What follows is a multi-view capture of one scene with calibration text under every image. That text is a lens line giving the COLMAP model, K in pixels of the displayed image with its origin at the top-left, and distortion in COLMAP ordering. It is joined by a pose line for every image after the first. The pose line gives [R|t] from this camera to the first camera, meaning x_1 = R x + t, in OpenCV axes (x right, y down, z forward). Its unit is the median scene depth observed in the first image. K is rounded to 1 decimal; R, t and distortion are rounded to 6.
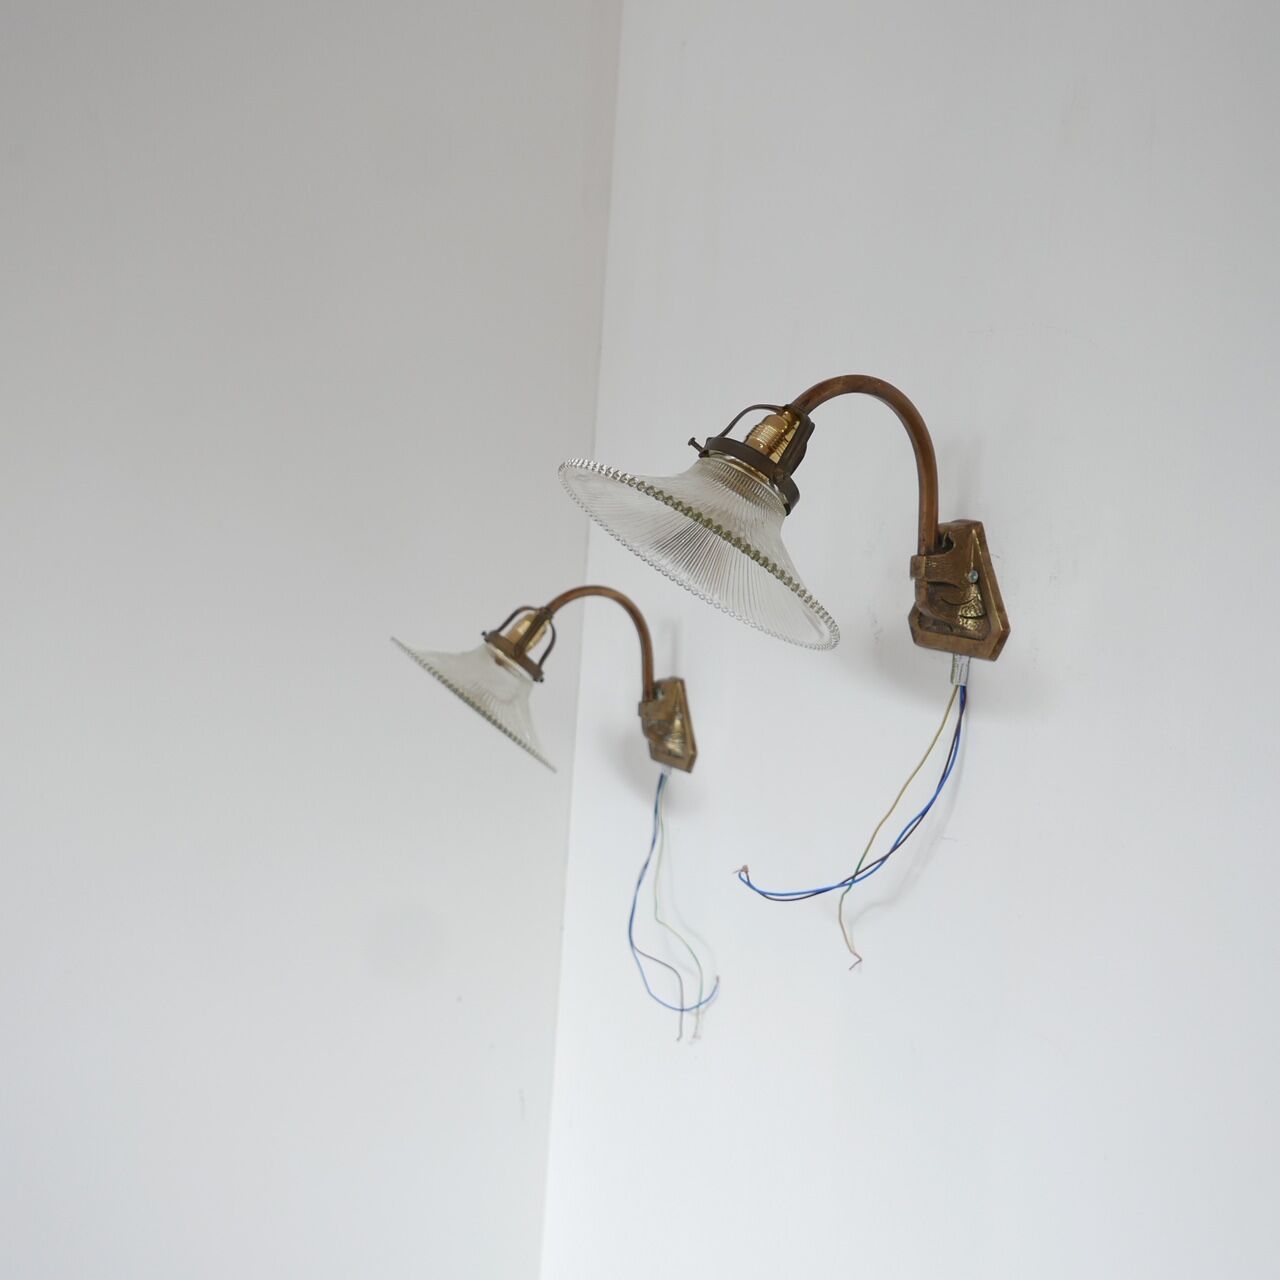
lens RADIAL K [[1247.1, 0, 640.0], [0, 1247.1, 640.0], [0, 0, 1]] dist [-0.017696, 0.020354]
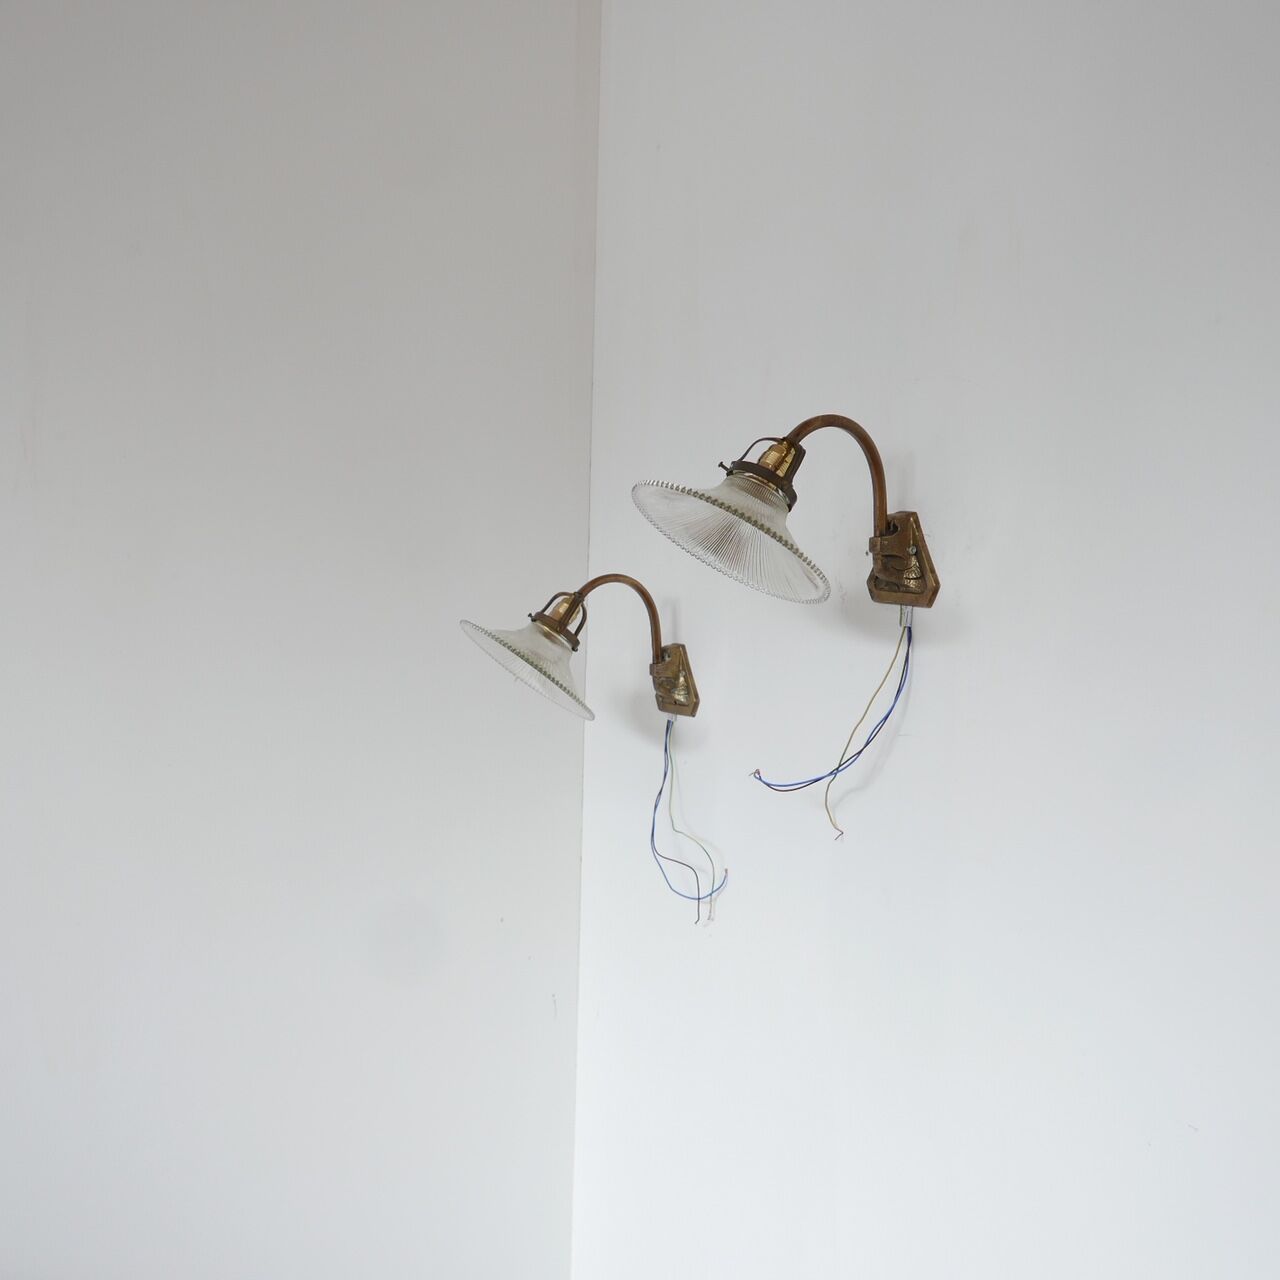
lens RADIAL K [[1247.1, 0, 640.0], [0, 1247.1, 640.0], [0, 0, 1]] dist [-0.017696, 0.020354]
pose [[0.996270, -0.046206, 0.072882, -0.150861], [0.046469, 0.998918, -0.001924, 0.039560], [-0.072714, 0.005304, 0.997339, -0.397957]]
